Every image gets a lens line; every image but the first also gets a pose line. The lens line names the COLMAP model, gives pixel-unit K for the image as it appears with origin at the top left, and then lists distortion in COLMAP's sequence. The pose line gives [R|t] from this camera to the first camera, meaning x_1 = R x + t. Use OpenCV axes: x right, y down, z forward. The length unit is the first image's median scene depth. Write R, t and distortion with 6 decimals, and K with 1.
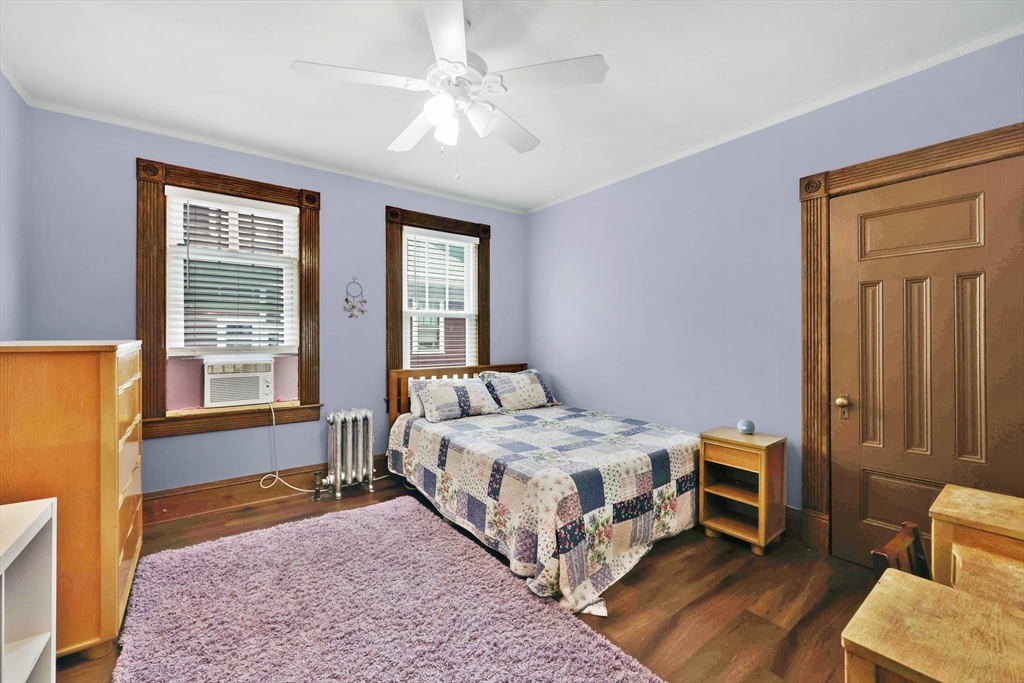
lens RADIAL K [[420.7, 0, 515.0], [0, 420.7, 336.3], [0, 0, 1]] dist [-0.002554, -0.000719]
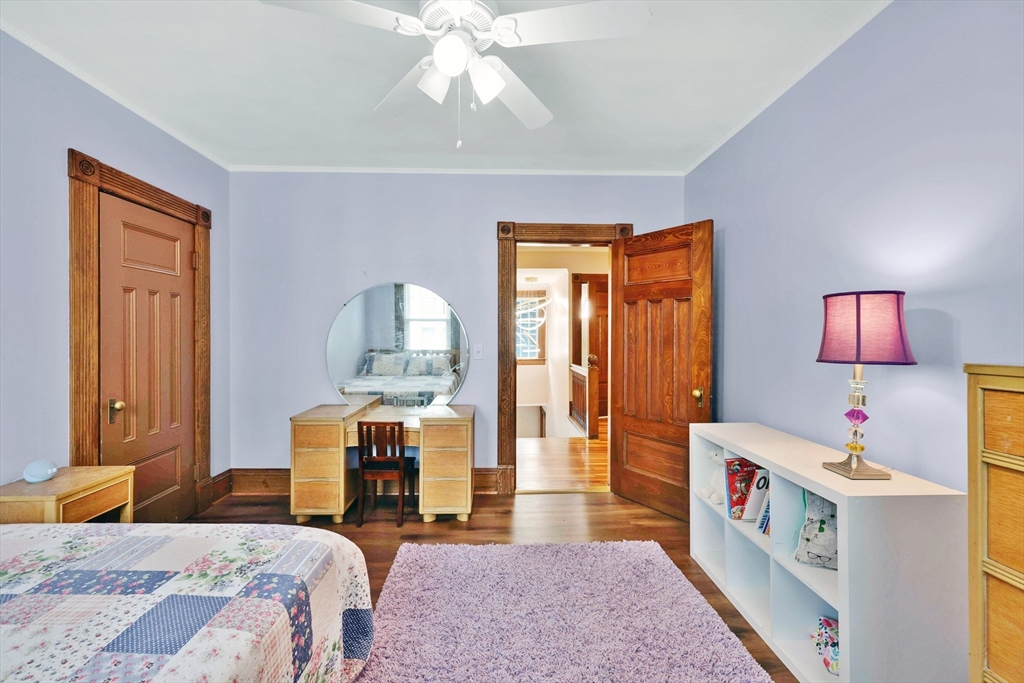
lens RADIAL K [[420.7, 0, 509.2], [0, 420.7, 337.8], [0, 0, 1]] dist [-0.002554, -0.000719]
pose [[-0.828068, -0.004479, 0.560610, -0.522958], [-0.003764, 0.999990, 0.002430, -0.008603], [-0.560615, -0.000098, -0.828076, 1.259726]]
